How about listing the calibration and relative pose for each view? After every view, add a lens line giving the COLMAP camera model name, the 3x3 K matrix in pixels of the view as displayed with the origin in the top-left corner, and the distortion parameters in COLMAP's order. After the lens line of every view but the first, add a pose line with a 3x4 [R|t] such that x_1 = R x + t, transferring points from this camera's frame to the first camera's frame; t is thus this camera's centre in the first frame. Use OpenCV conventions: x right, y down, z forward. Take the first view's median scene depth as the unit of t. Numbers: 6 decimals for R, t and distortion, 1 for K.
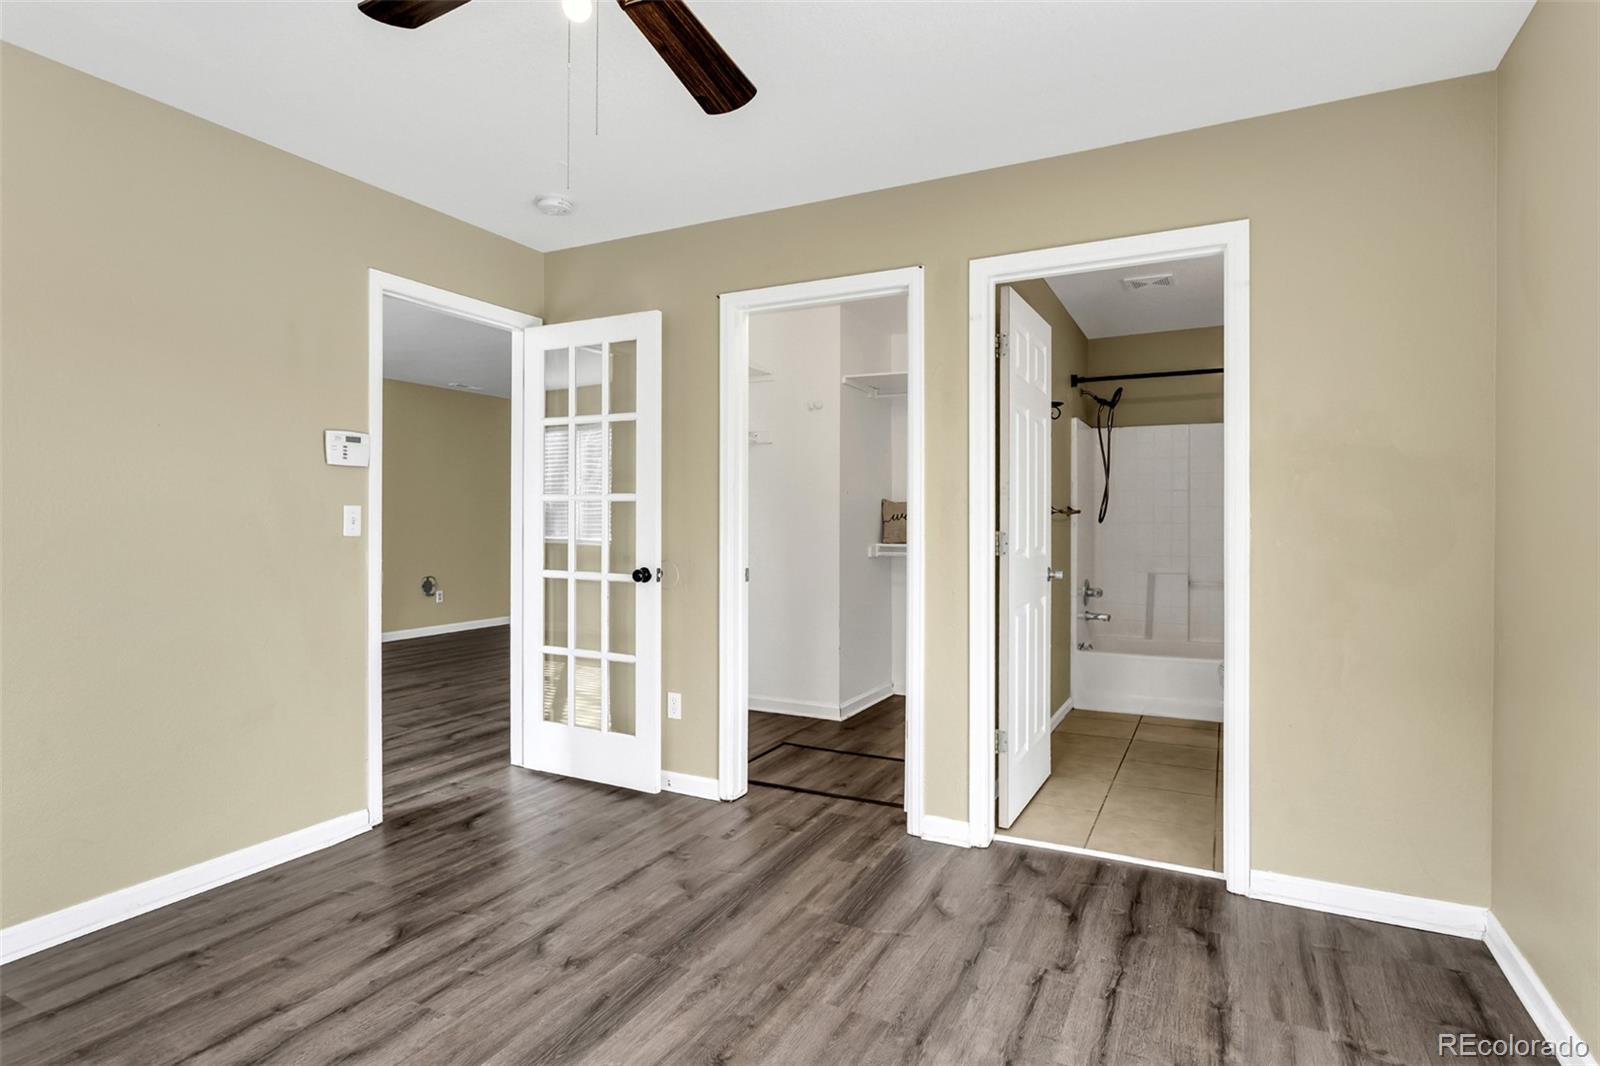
lens RADIAL K [[838.1, 0, 789.2], [0, 838.1, 525.2], [0, 0, 1]] dist [-0.000193, -0.000177]
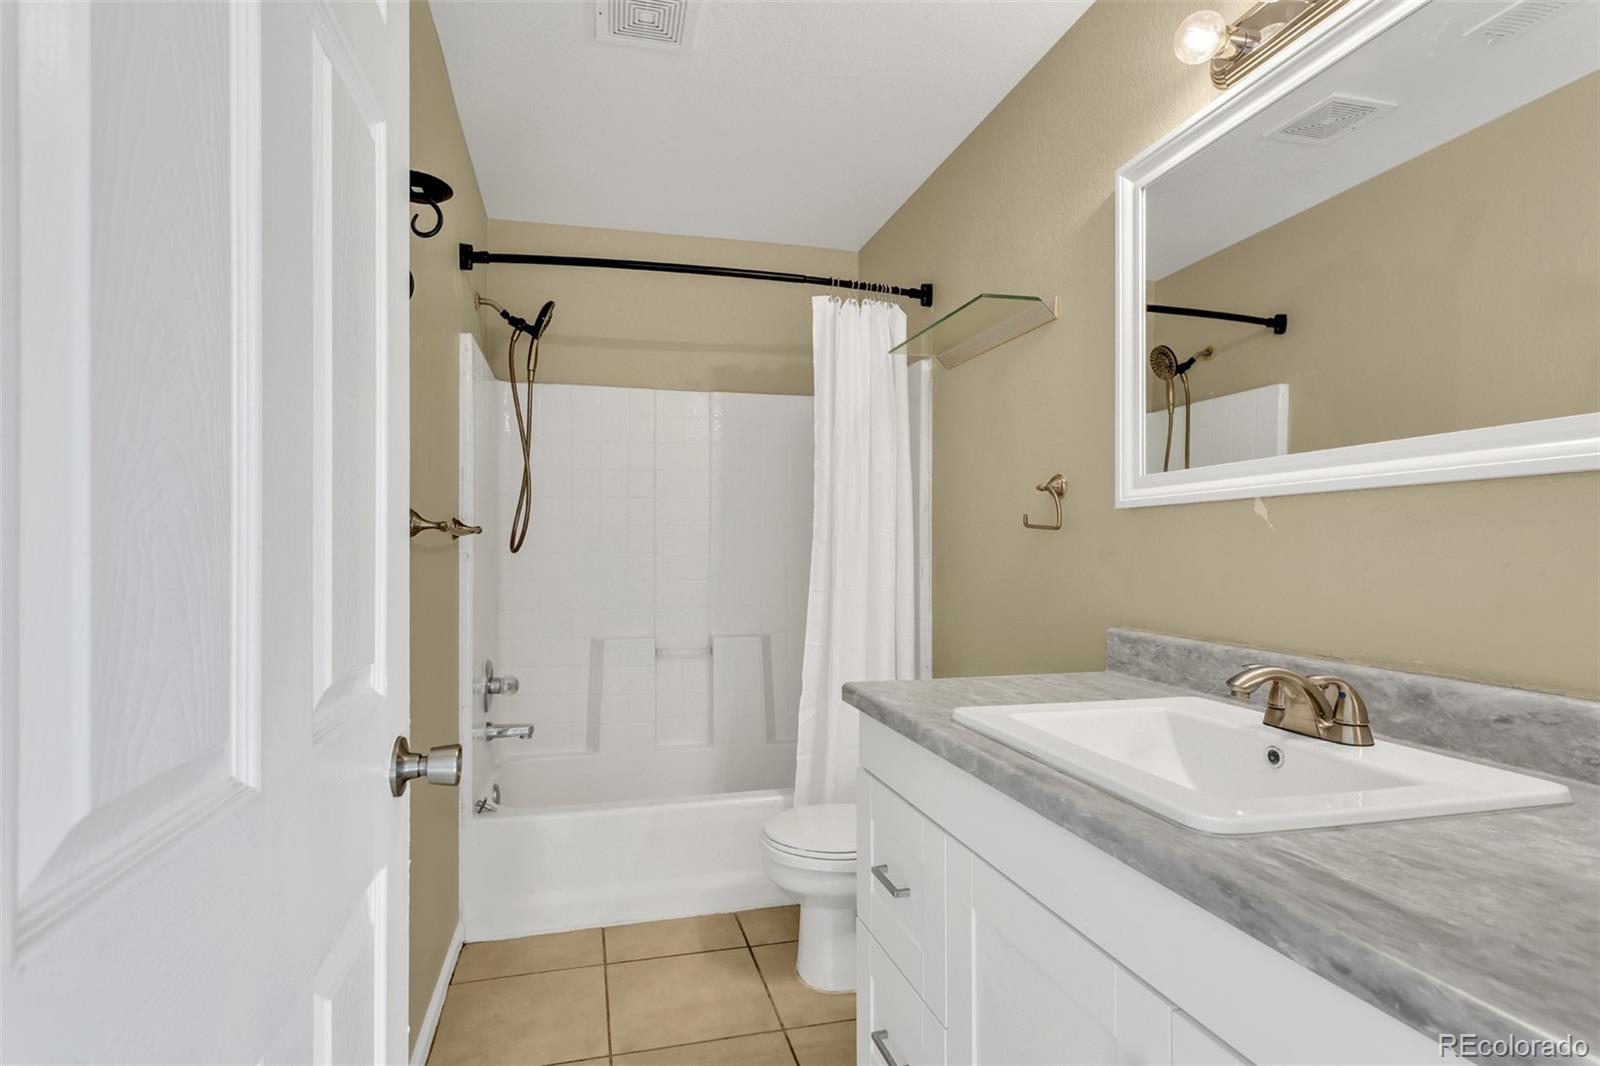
lens RADIAL K [[838.1, 0, 789.2], [0, 838.1, 525.2], [0, 0, 1]] dist [-0.000193, -0.000177]
pose [[0.754068, 0.009344, 0.656730, 0.156171], [0.012446, 0.999516, -0.028511, -0.002819], [-0.656679, 0.029673, 0.753586, 0.491505]]
